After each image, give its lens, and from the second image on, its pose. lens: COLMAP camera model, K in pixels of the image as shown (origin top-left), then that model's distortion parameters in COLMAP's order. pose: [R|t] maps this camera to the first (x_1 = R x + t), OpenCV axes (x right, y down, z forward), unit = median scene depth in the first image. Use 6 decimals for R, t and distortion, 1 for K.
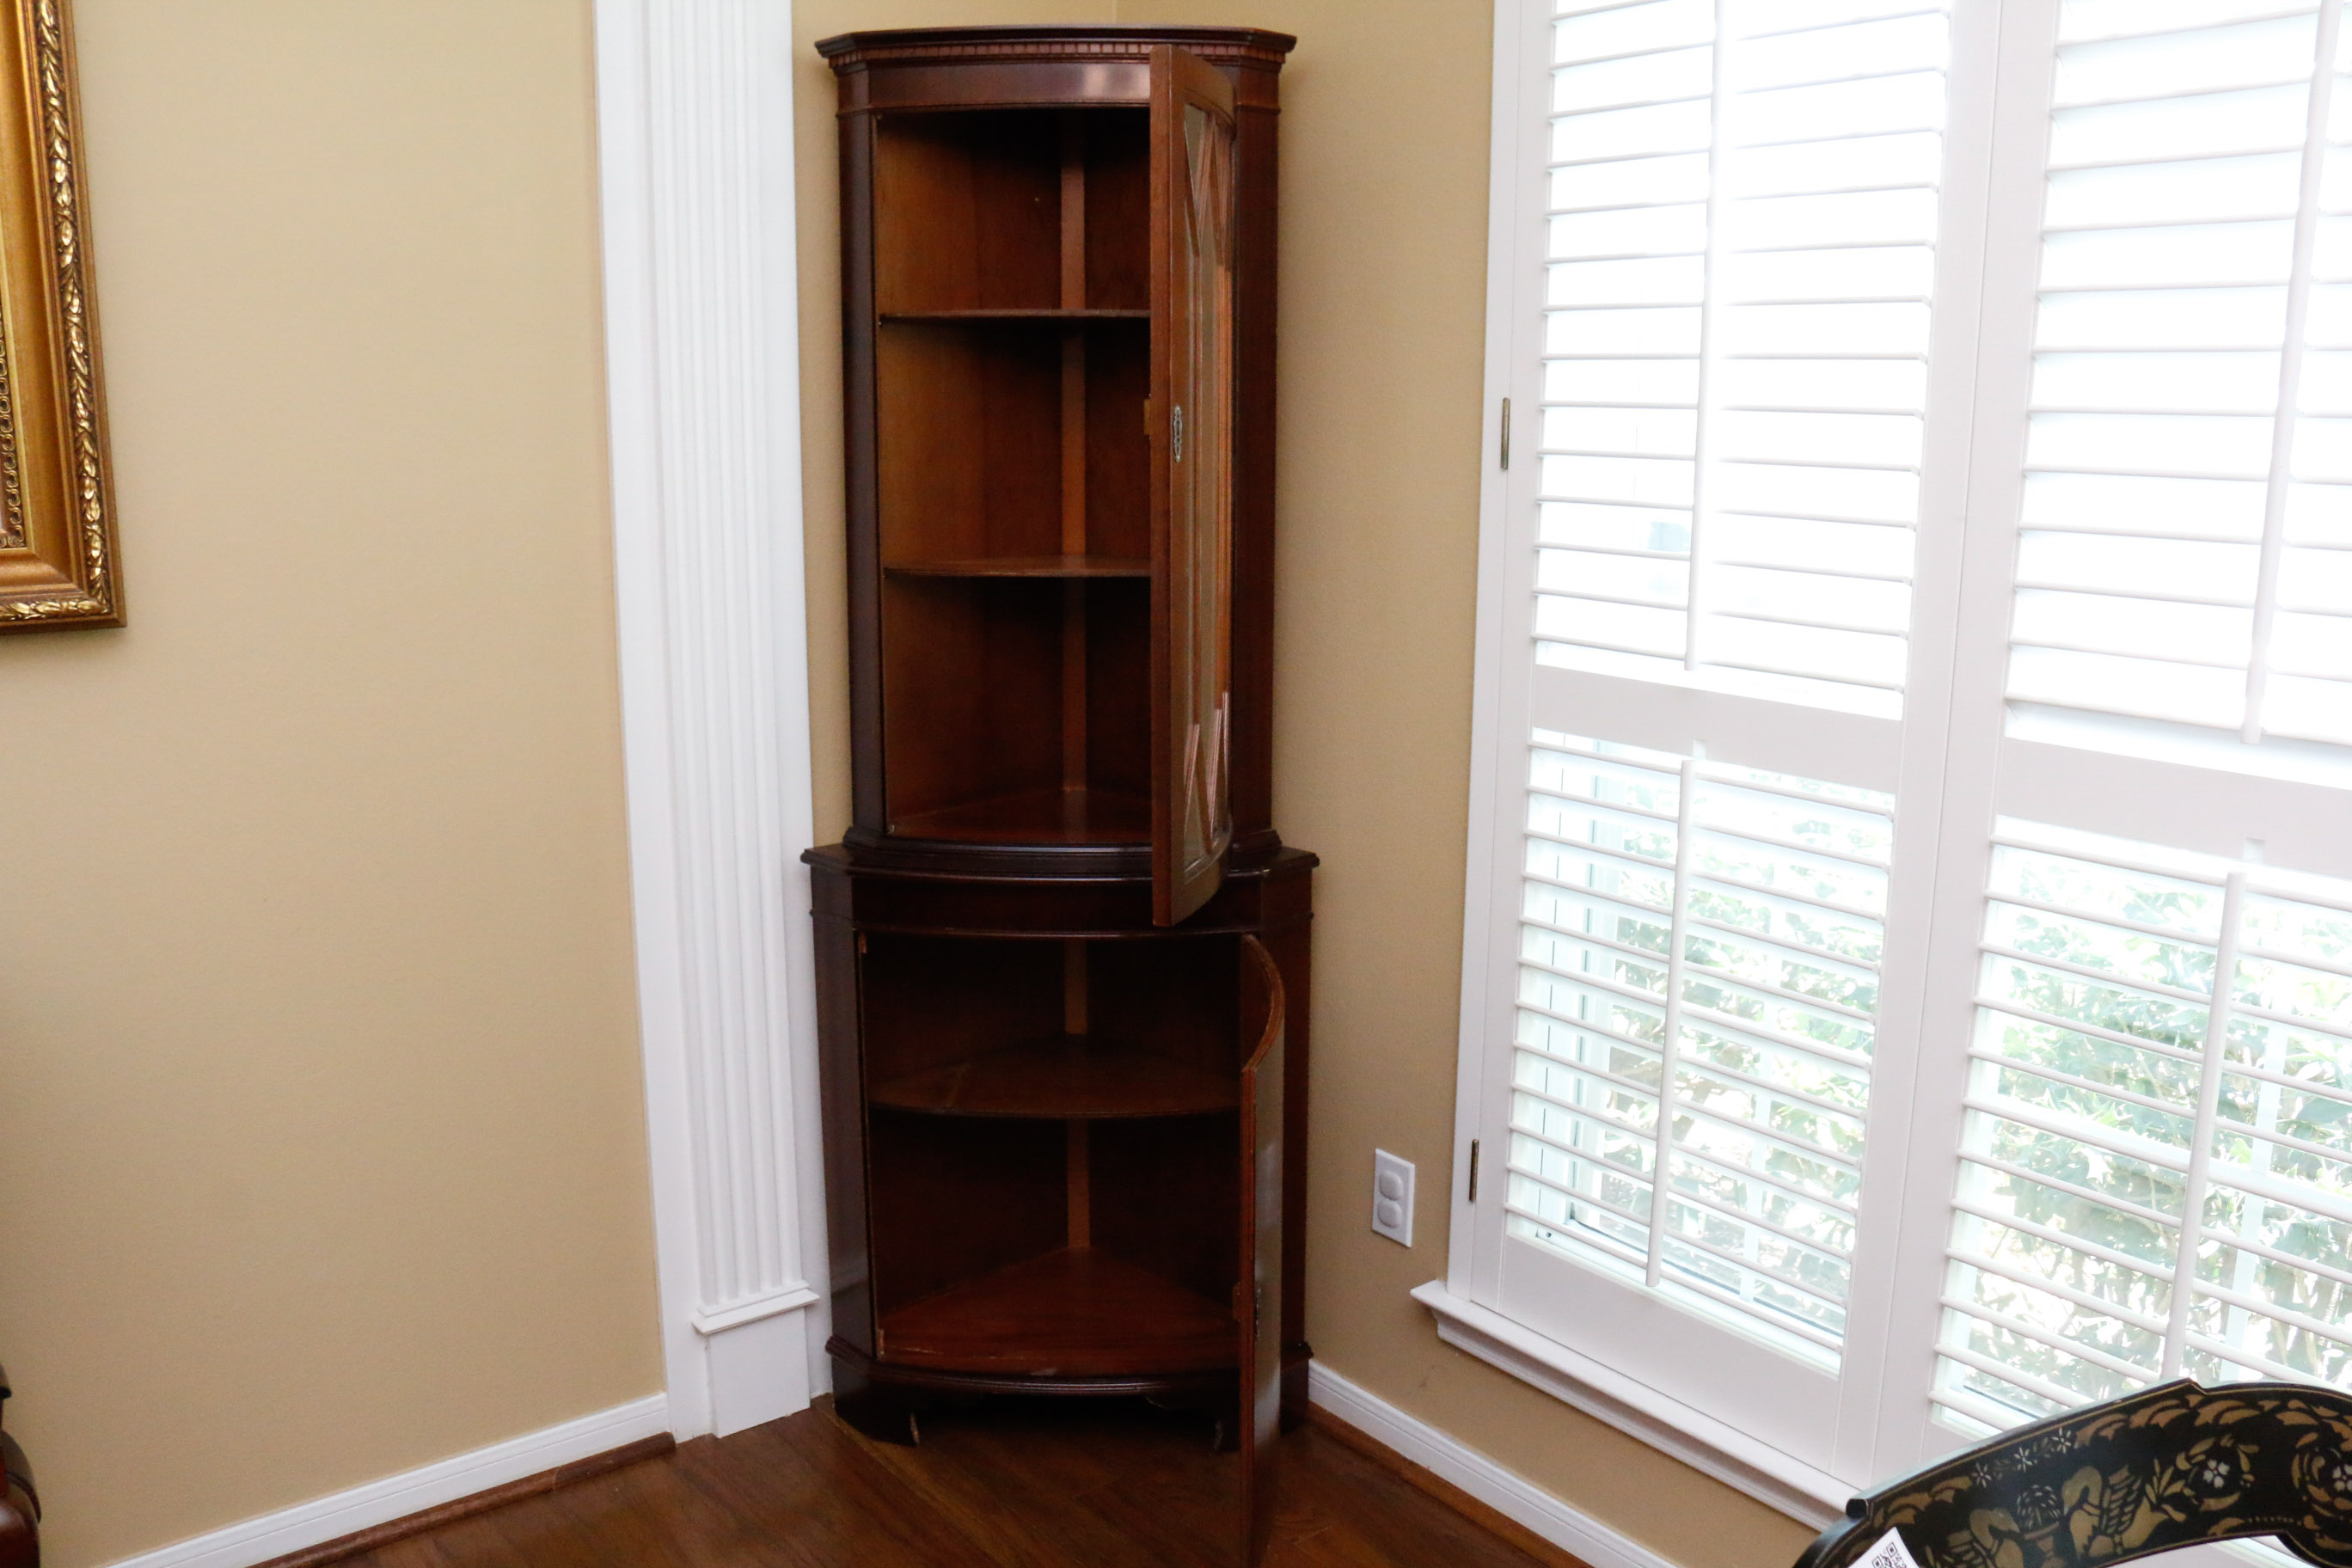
lens RADIAL K [[2048.0, 0, 1176.0], [0, 2048.0, 784.0], [0, 0, 1]] dist [-0.104537, 0.023659]
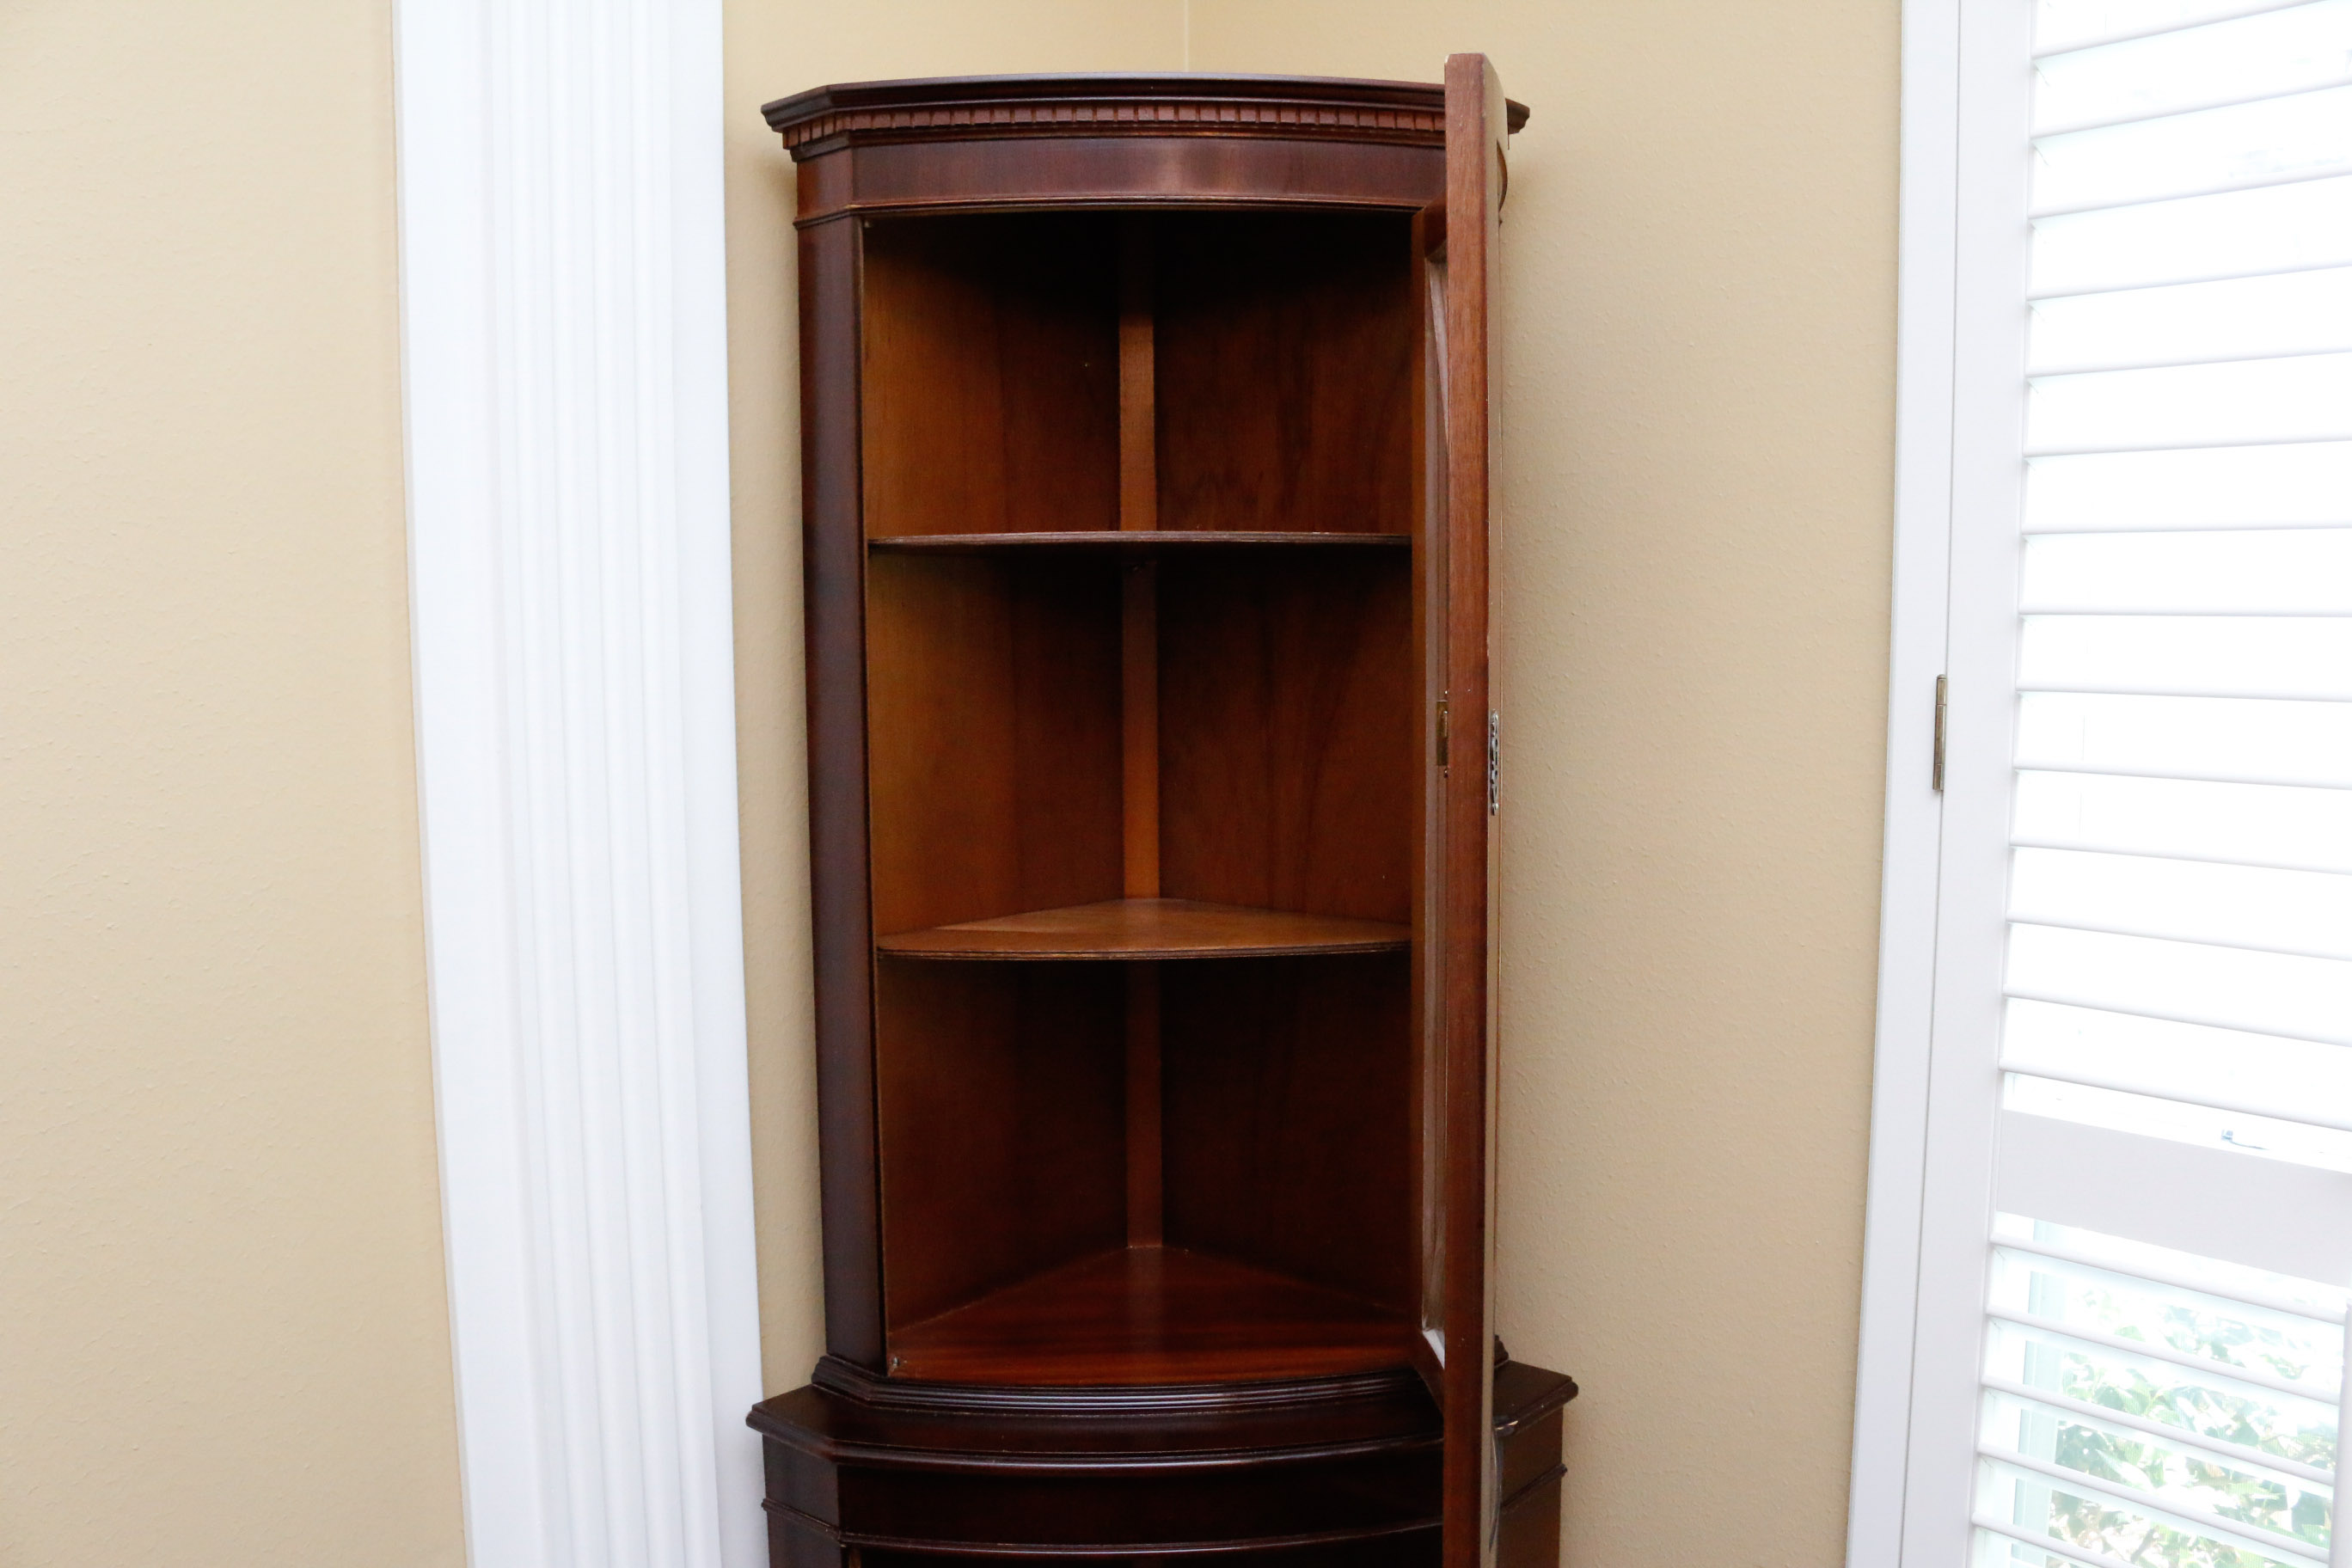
lens RADIAL K [[2048.0, 0, 1176.0], [0, 2048.0, 784.0], [0, 0, 1]] dist [-0.104537, 0.023659]
pose [[0.995529, -0.023555, 0.091478, -0.109146], [0.031532, 0.995730, -0.086760, -0.100586], [-0.089043, 0.089257, 0.992020, 0.379395]]
